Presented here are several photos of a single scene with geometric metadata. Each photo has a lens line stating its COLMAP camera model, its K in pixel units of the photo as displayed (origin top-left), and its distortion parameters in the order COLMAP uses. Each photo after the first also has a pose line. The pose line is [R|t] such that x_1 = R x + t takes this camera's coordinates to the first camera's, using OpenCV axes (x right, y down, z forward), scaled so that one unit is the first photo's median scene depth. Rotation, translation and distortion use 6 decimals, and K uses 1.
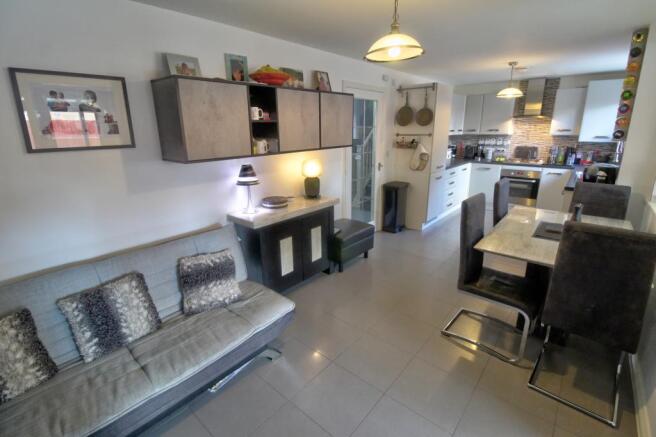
lens RADIAL K [[306.8, 0, 327.8], [0, 306.8, 210.9], [0, 0, 1]] dist [-0.008328, -0.003587]
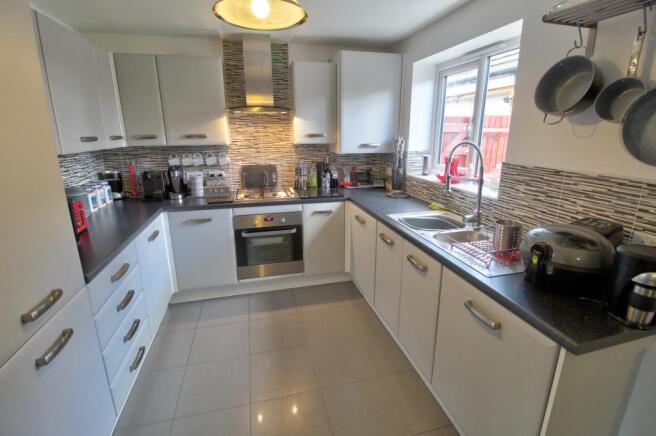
lens RADIAL K [[306.8, 0, 329.8], [0, 306.8, 209.9], [0, 0, 1]] dist [-0.008328, -0.003587]
pose [[0.573553, -0.198443, 0.794769, 0.272022], [0.210554, 0.973330, 0.091079, -0.158057], [-0.791646, 0.115103, 0.600040, 0.584060]]
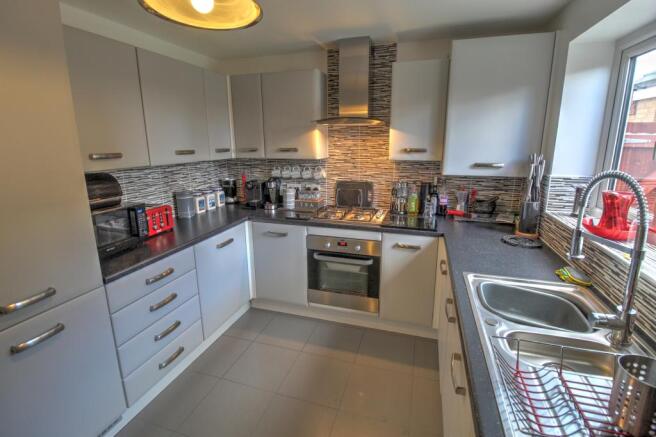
lens RADIAL K [[306.8, 0, 329.3], [0, 306.8, 208.1], [0, 0, 1]] dist [-0.008328, -0.003587]
pose [[0.920018, -0.080565, 0.383505, 0.423541], [0.098269, 0.994800, -0.026763, -0.160285], [-0.379354, 0.062309, 0.923151, 0.560463]]
